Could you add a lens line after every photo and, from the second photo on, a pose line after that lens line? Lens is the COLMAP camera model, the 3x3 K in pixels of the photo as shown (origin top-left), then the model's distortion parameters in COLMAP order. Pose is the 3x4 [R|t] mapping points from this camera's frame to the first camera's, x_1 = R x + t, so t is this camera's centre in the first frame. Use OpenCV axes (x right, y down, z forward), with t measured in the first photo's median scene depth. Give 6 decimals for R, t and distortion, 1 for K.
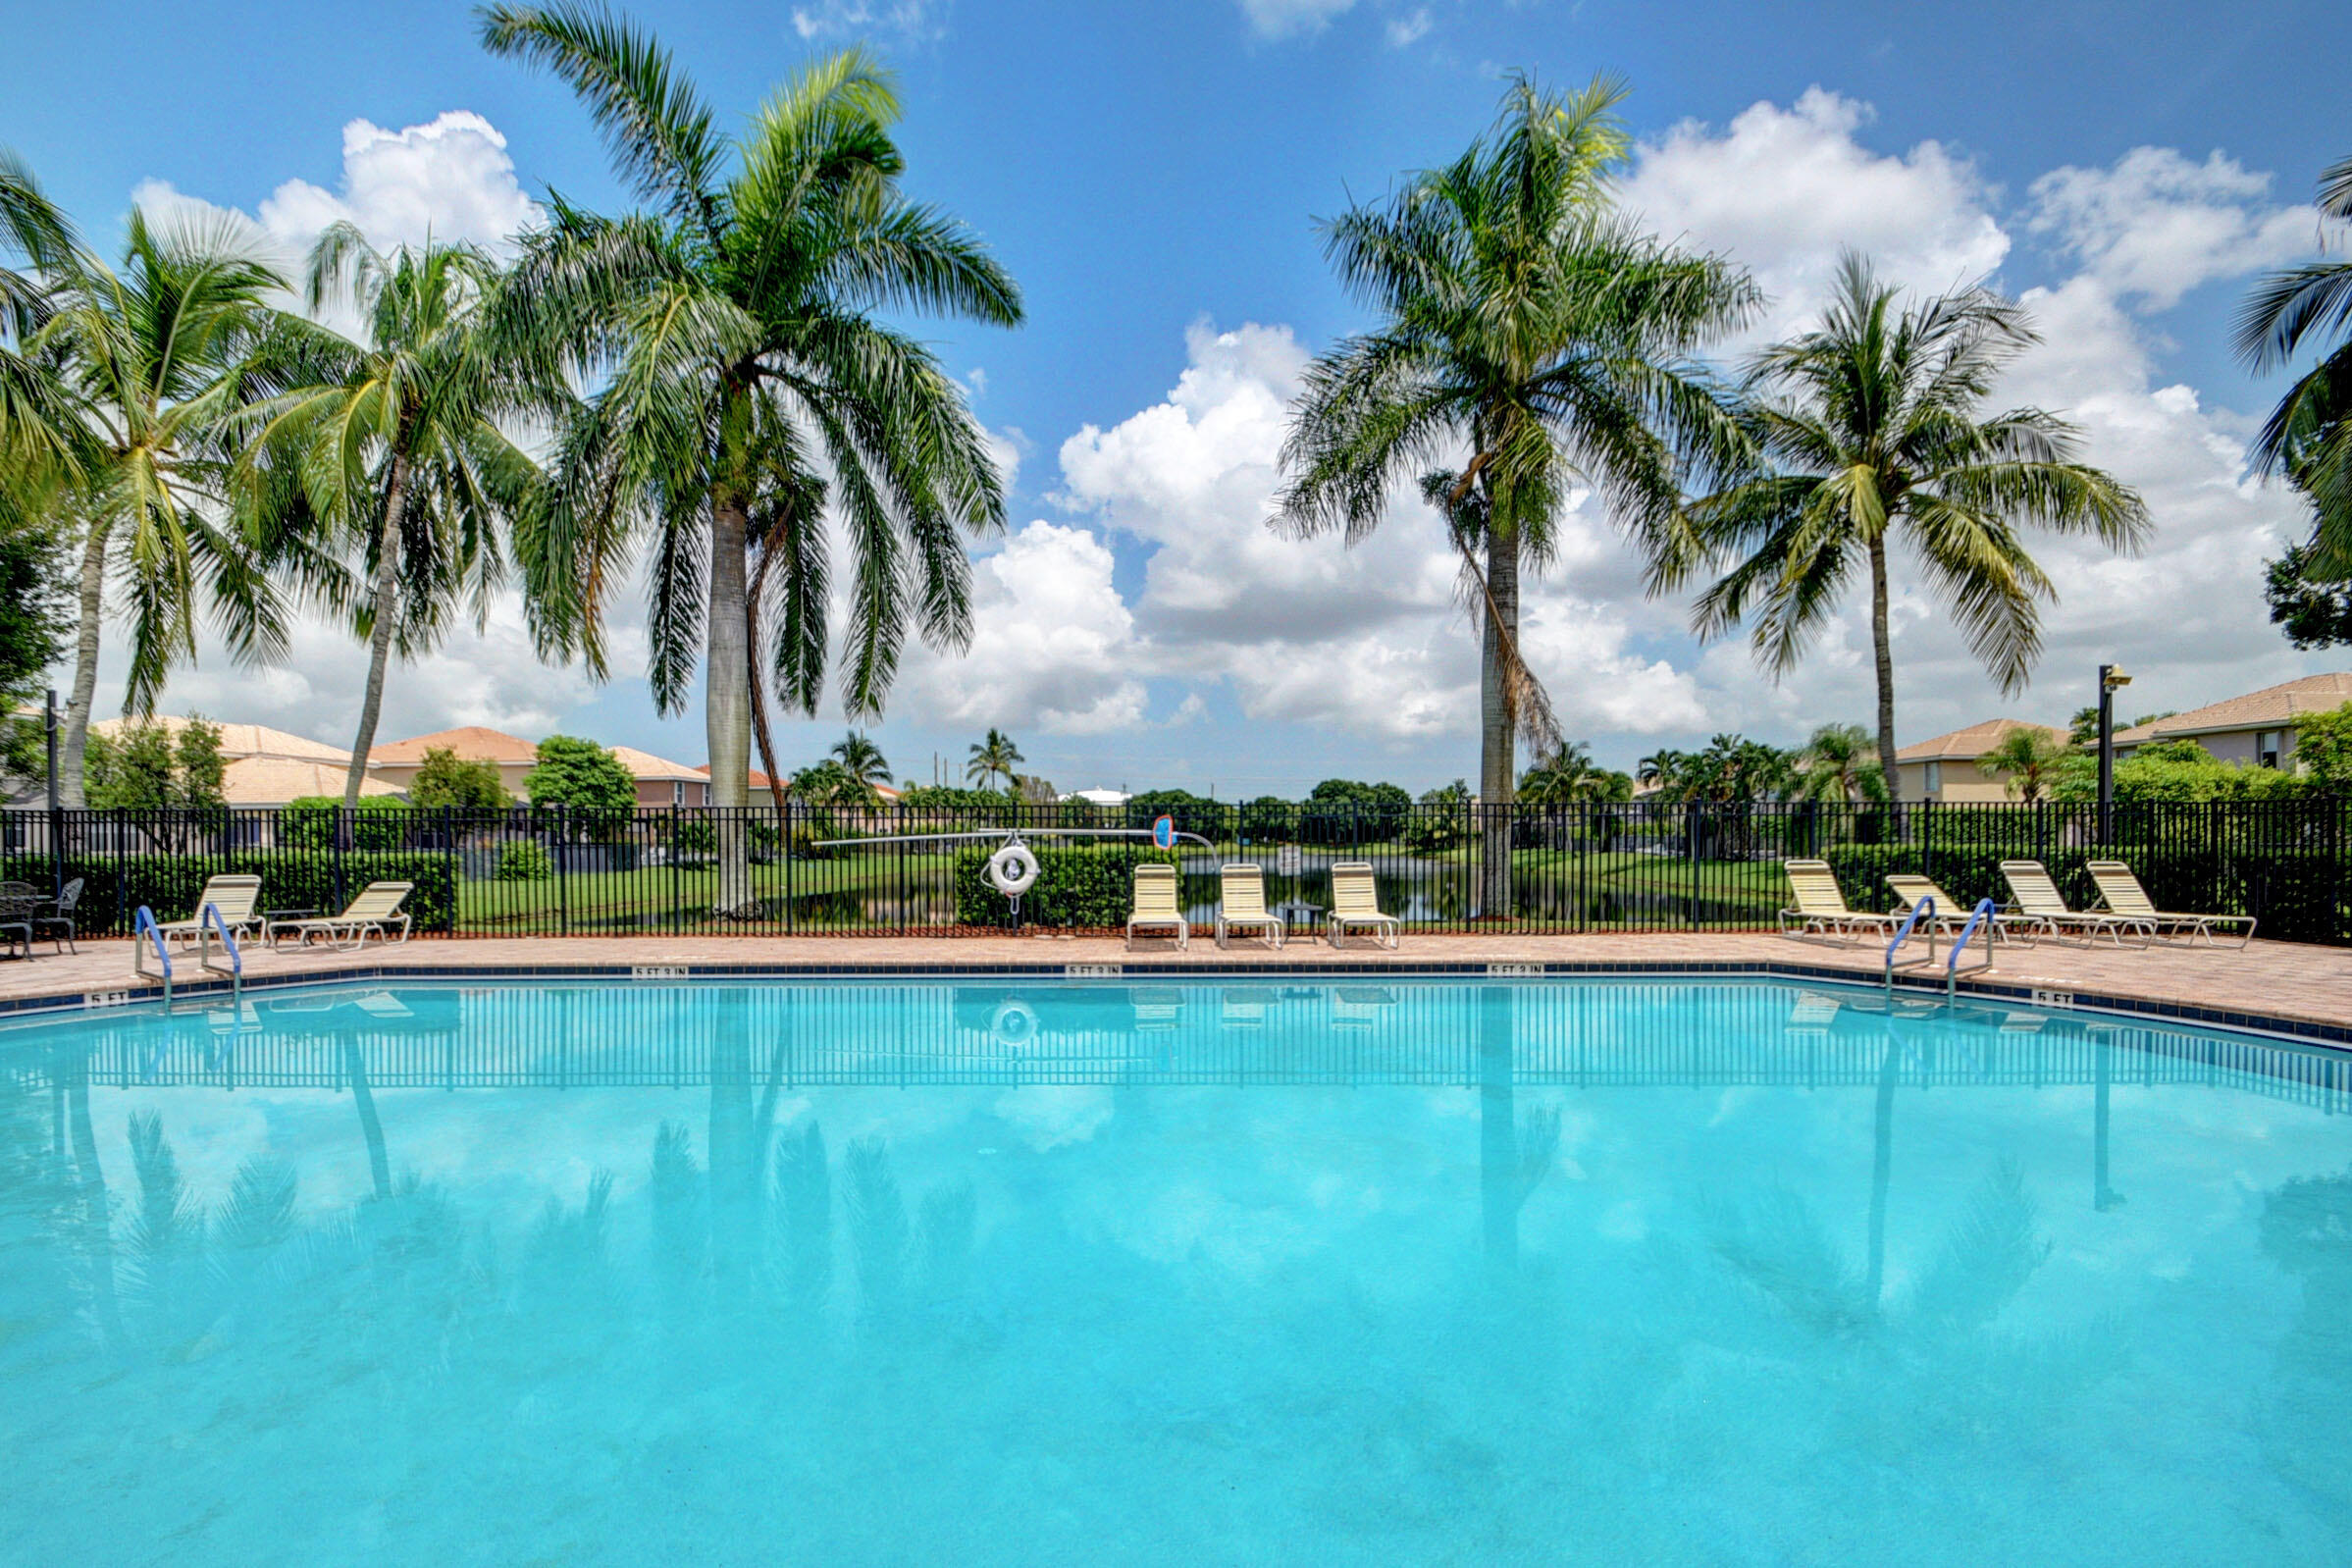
lens RADIAL K [[1029.0, 0, 1176.0], [0, 1029.0, 784.0], [0, 0, 1]] dist [-0.016451, -0.000261]
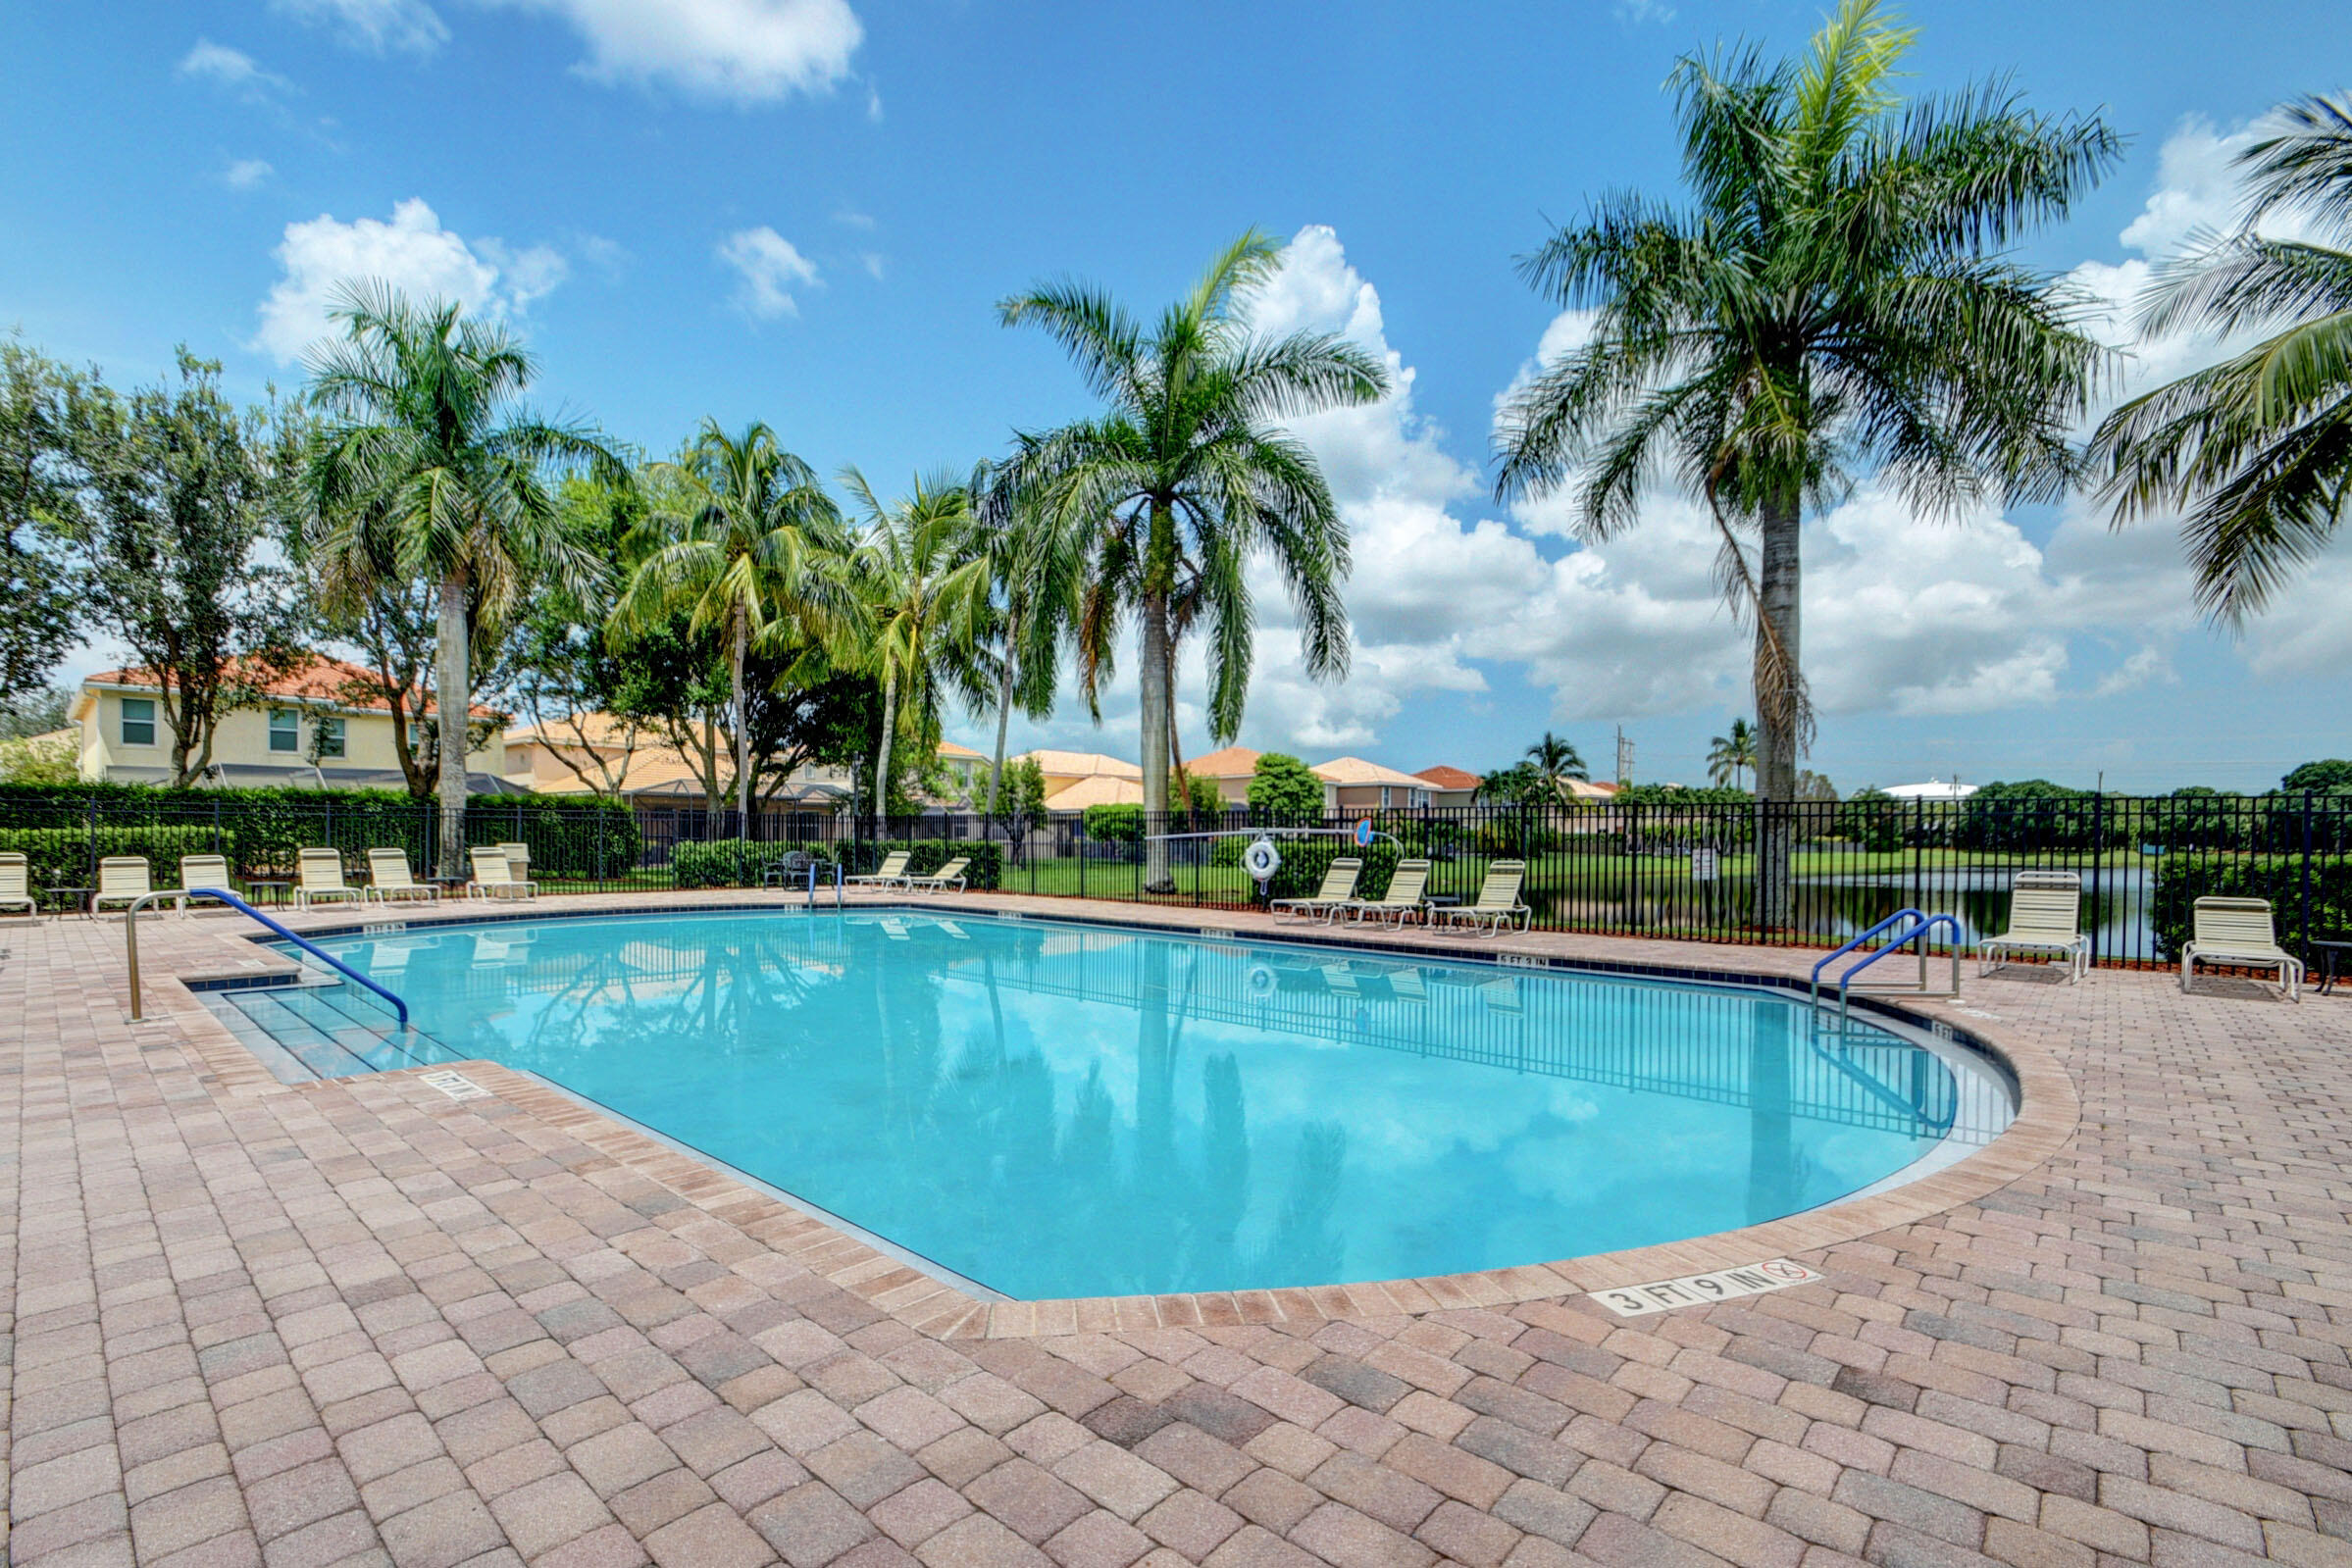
lens RADIAL K [[1024.6, 0, 1176.0], [0, 1024.6, 784.0], [0, 0, 1]] dist [-0.052672, 0.036979]
pose [[0.748555, -0.022739, -0.662683, 0.169764], [0.022857, 0.999703, -0.008485, -0.001245], [0.662679, -0.008795, 0.748852, -0.010520]]
